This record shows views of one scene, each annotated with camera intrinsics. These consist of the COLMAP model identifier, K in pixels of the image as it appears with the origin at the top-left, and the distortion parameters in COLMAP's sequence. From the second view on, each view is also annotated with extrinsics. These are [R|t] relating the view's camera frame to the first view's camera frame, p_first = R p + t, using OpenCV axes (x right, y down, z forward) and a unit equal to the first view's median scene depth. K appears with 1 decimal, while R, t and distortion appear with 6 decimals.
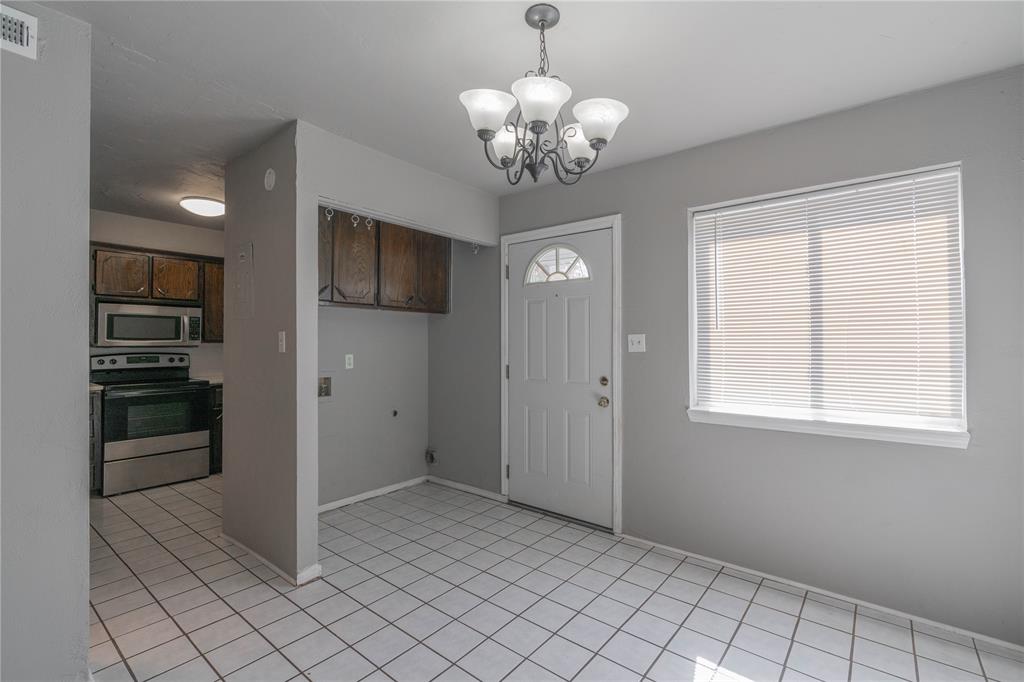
lens RADIAL K [[455.6, 0, 512.0], [0, 455.6, 341.0], [0, 0, 1]] dist [-0.003493, 0.000343]
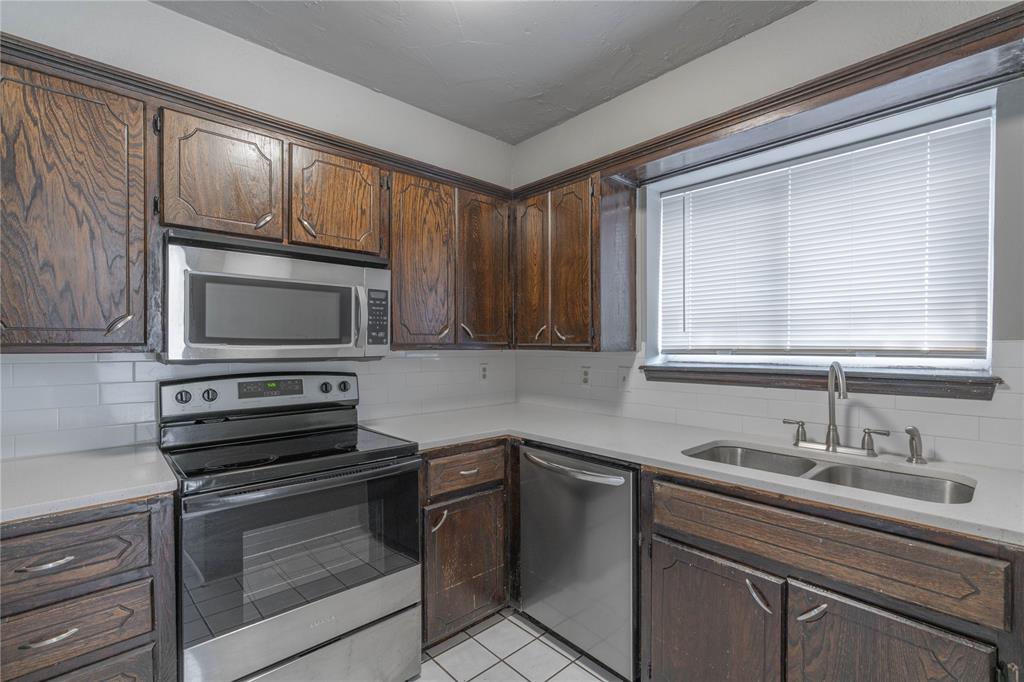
lens RADIAL K [[455.6, 0, 512.0], [0, 455.6, 341.0], [0, 0, 1]] dist [-0.003493, 0.000343]
pose [[0.986674, -0.008162, -0.162507, -0.514898], [0.008197, 0.999966, -0.000455, -0.003232], [0.162505, -0.000883, 0.986707, 0.610176]]
